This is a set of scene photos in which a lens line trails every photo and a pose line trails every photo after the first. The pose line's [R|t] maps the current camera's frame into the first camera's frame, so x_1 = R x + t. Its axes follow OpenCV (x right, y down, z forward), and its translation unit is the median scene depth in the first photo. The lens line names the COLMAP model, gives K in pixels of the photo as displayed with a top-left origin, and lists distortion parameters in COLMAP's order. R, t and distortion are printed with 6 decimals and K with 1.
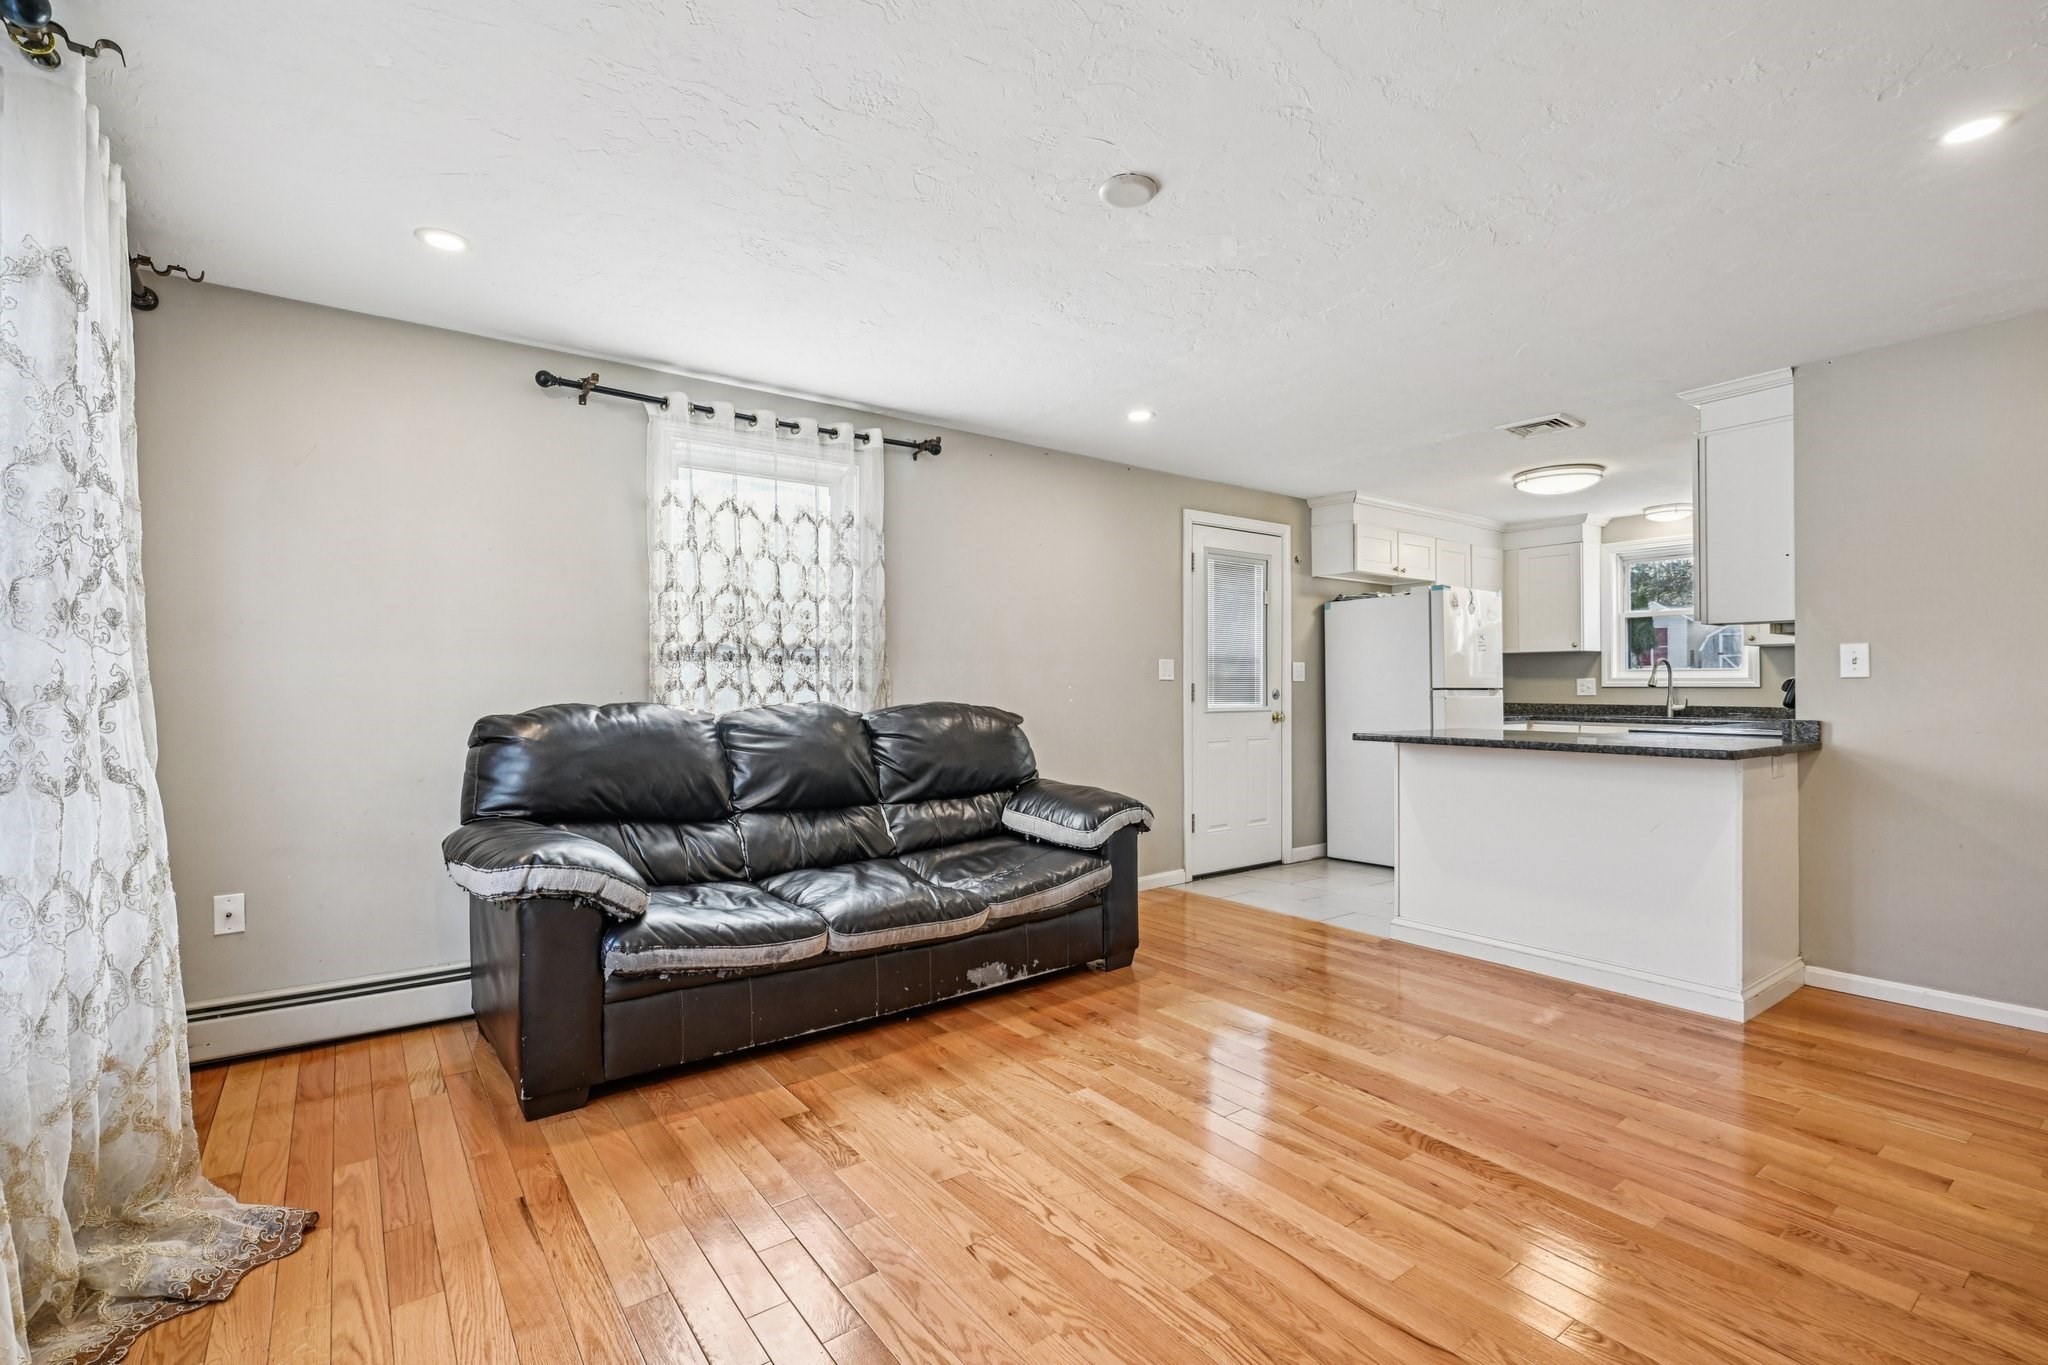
lens RADIAL K [[912.4, 0, 1012.1], [0, 912.4, 675.6], [0, 0, 1]] dist [0.000618, 0.000412]
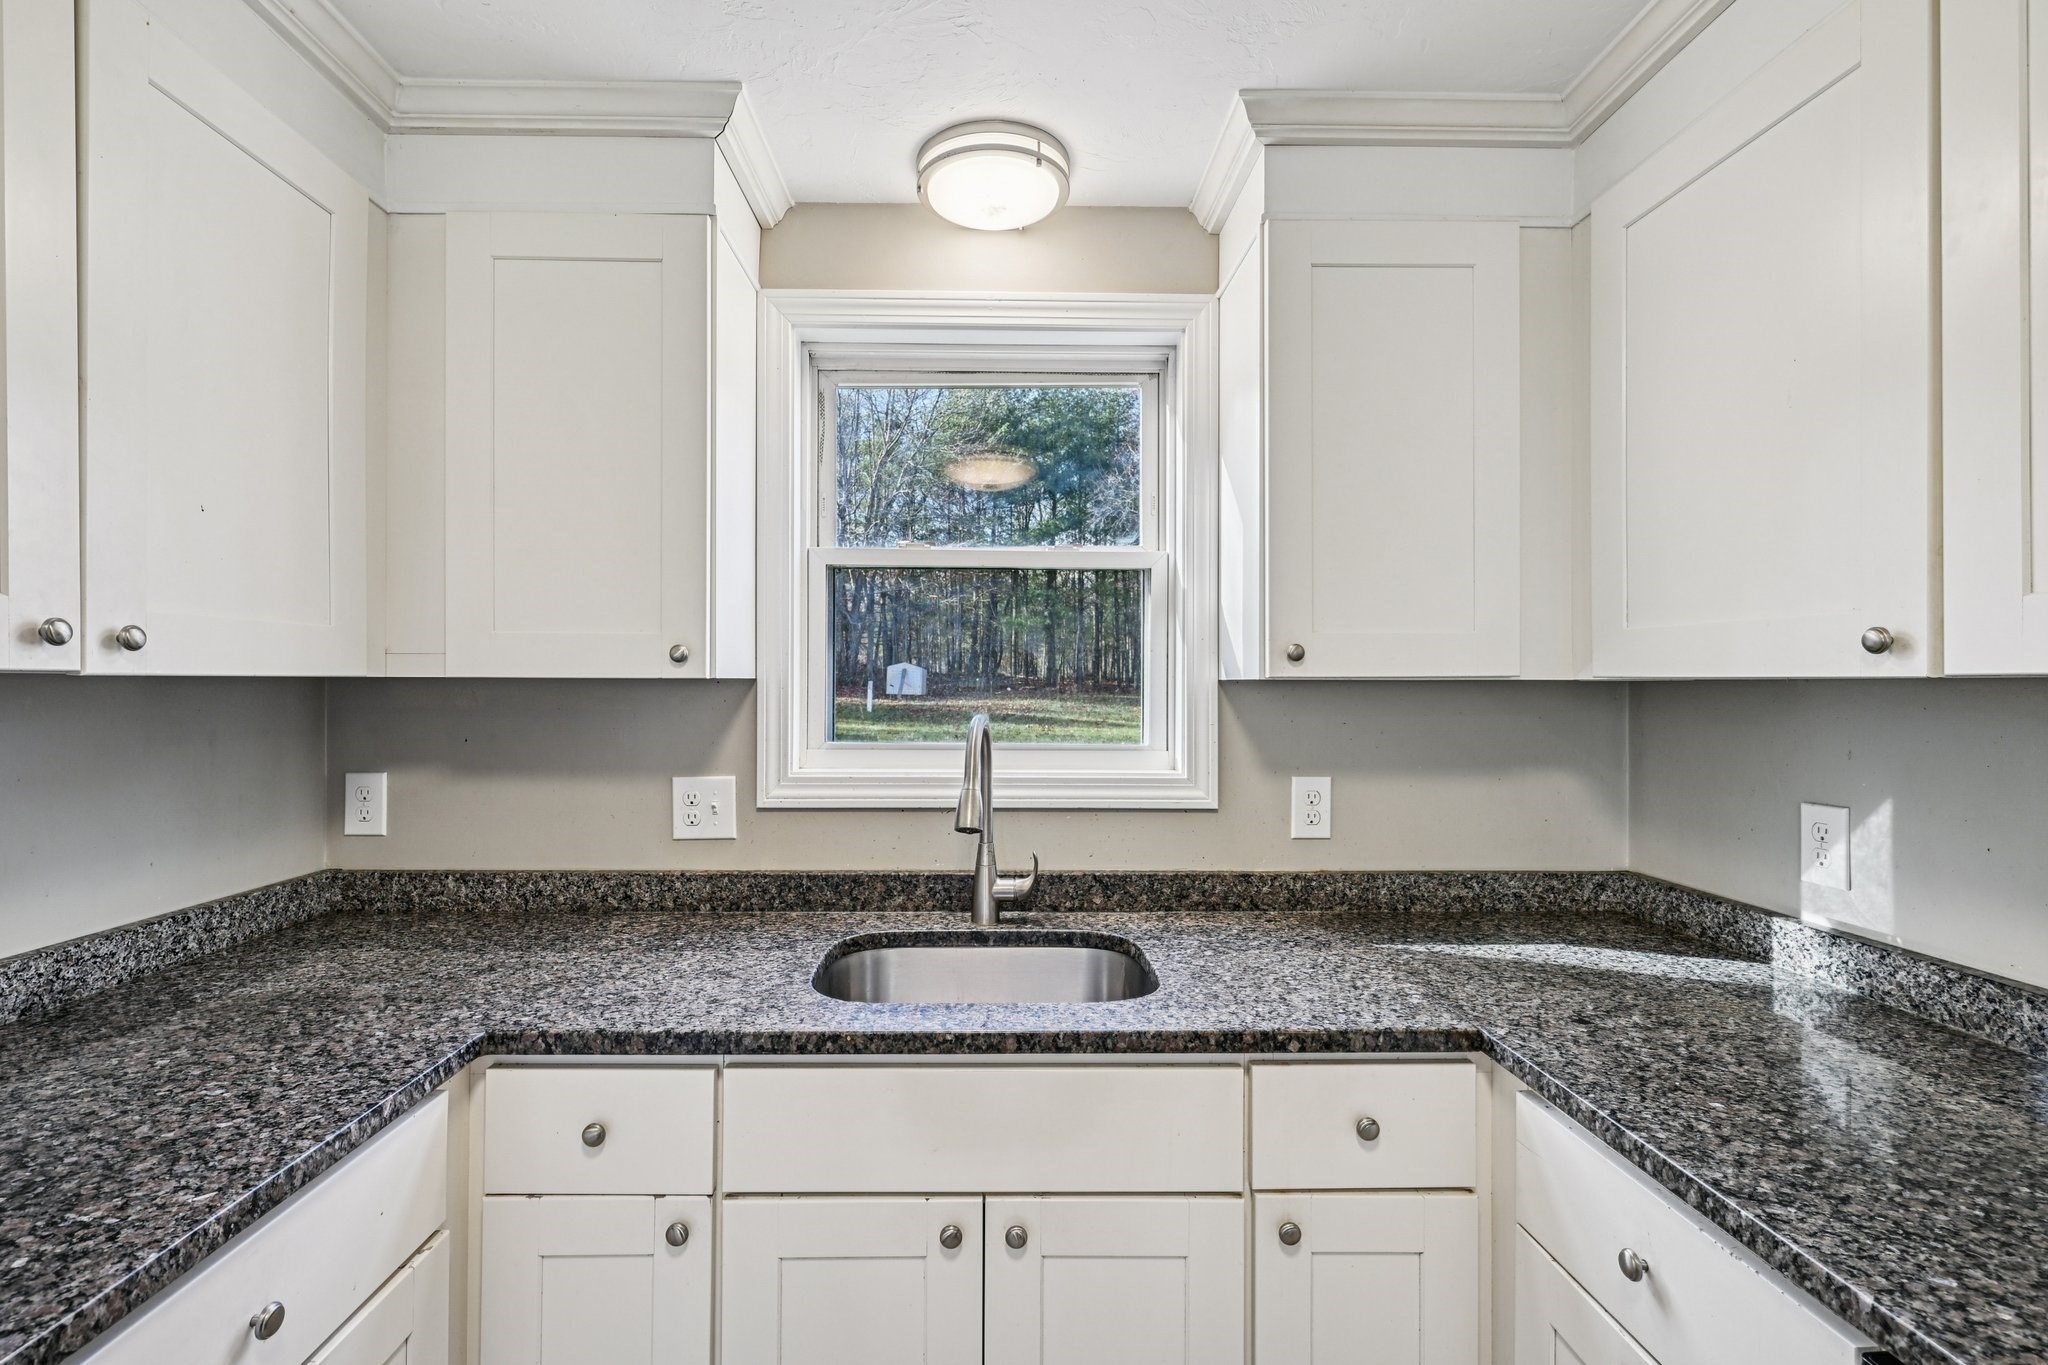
lens RADIAL K [[912.4, 0, 1010.8], [0, 912.4, 680.2], [0, 0, 1]] dist [0.000618, 0.000412]
pose [[0.566729, 0.004525, 0.823892, 0.509372], [-0.011417, 0.999932, 0.002362, -0.029989], [-0.823825, -0.010746, 0.566742, 0.861106]]
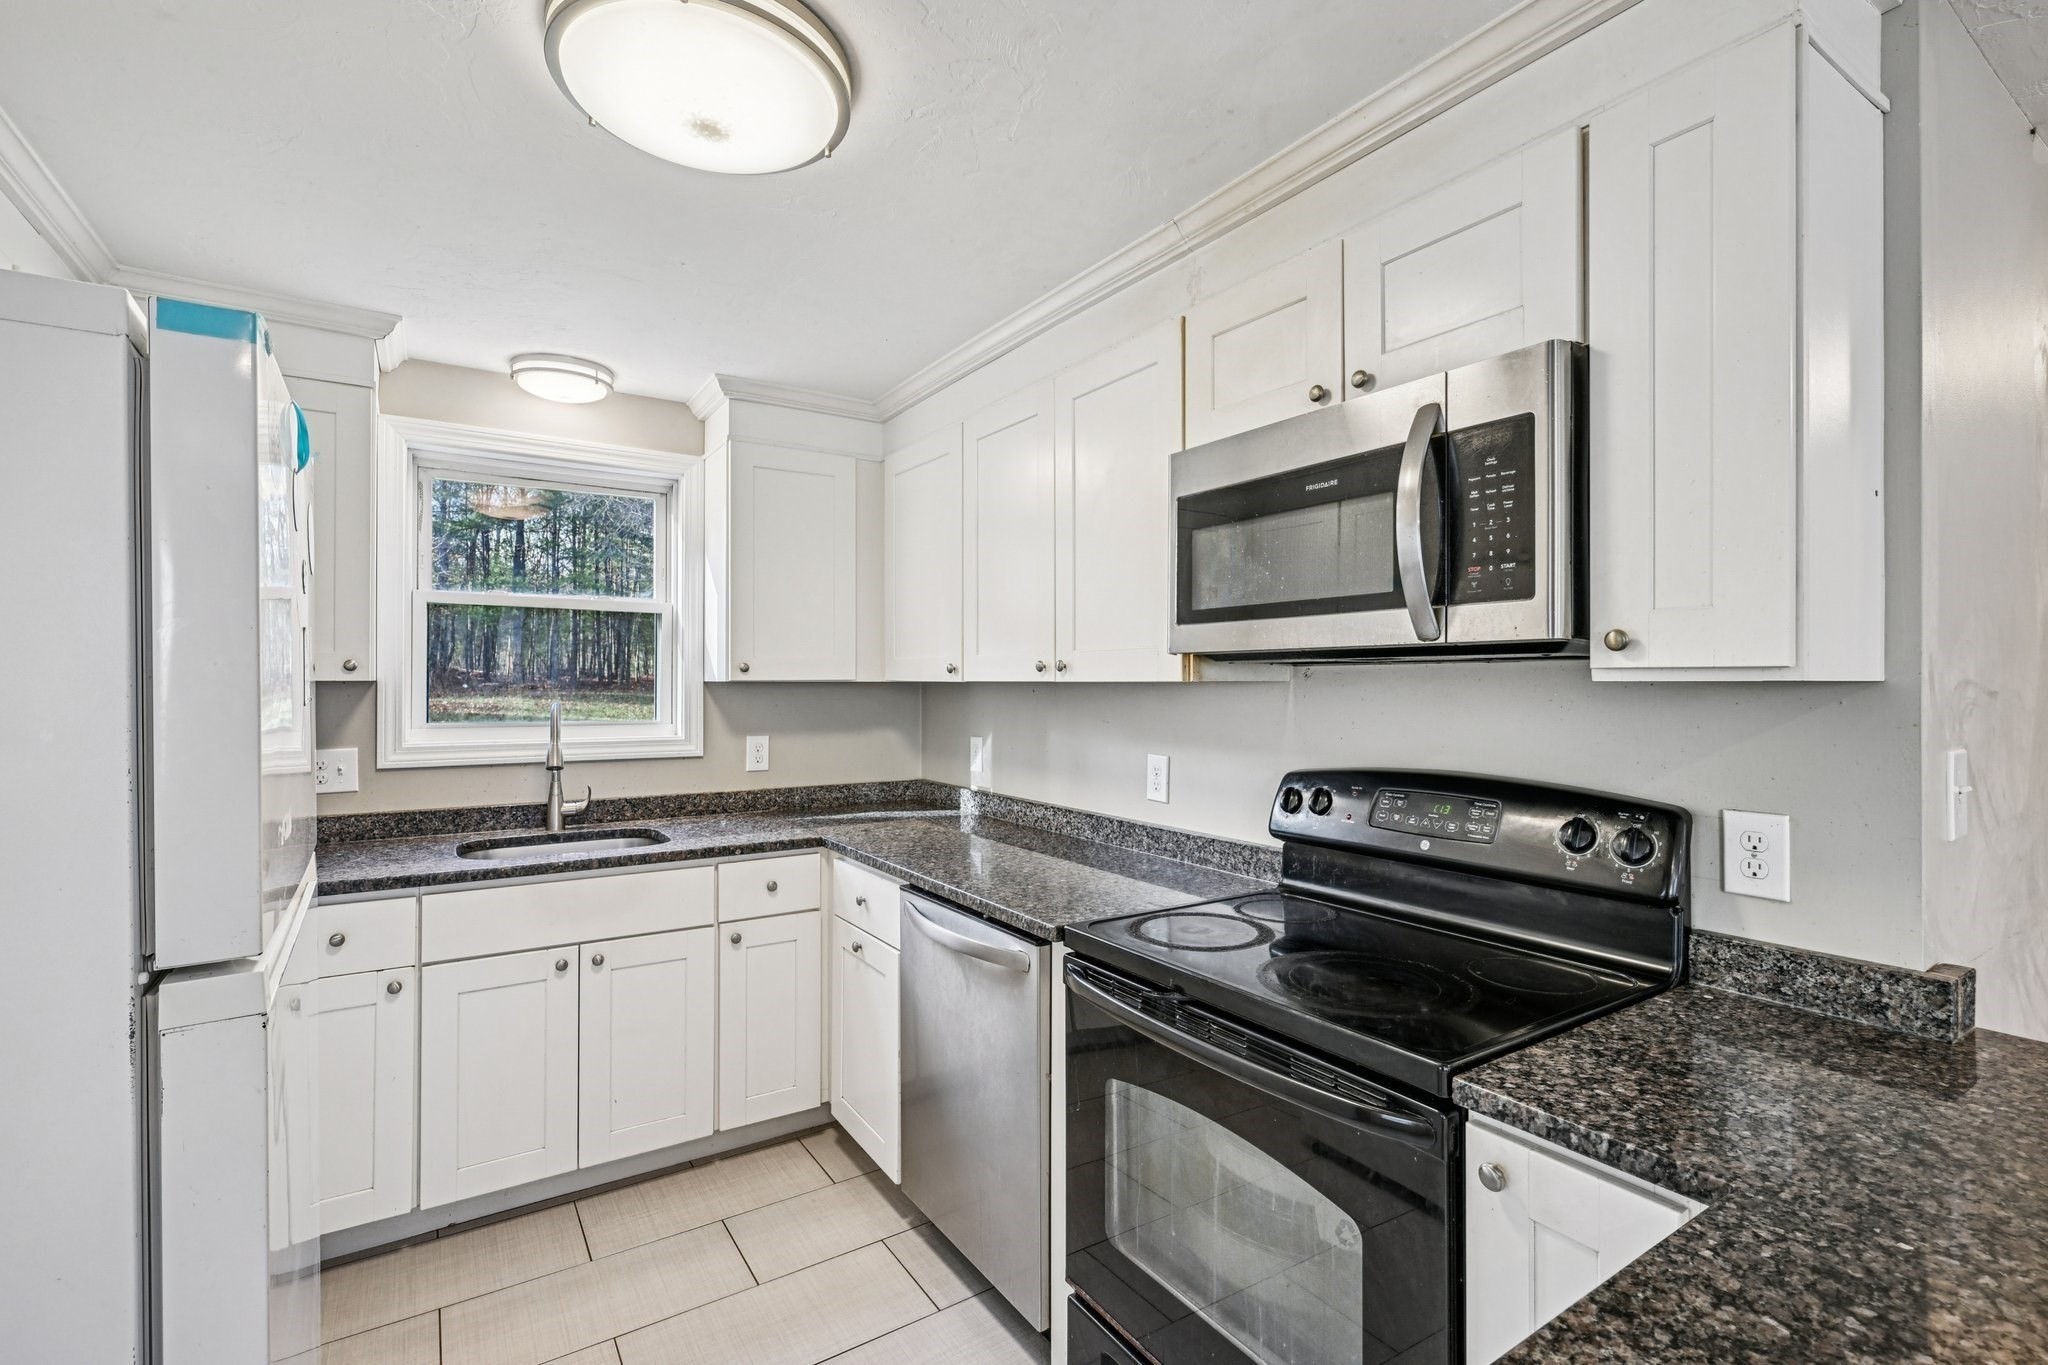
lens RADIAL K [[912.4, 0, 1016.2], [0, 912.4, 677.9], [0, 0, 1]] dist [0.000618, 0.000412]
pose [[0.053439, 0.003641, 0.998564, 0.286406], [-0.013713, 0.999902, -0.002912, -0.033116], [-0.998477, -0.013537, 0.053483, 0.769625]]
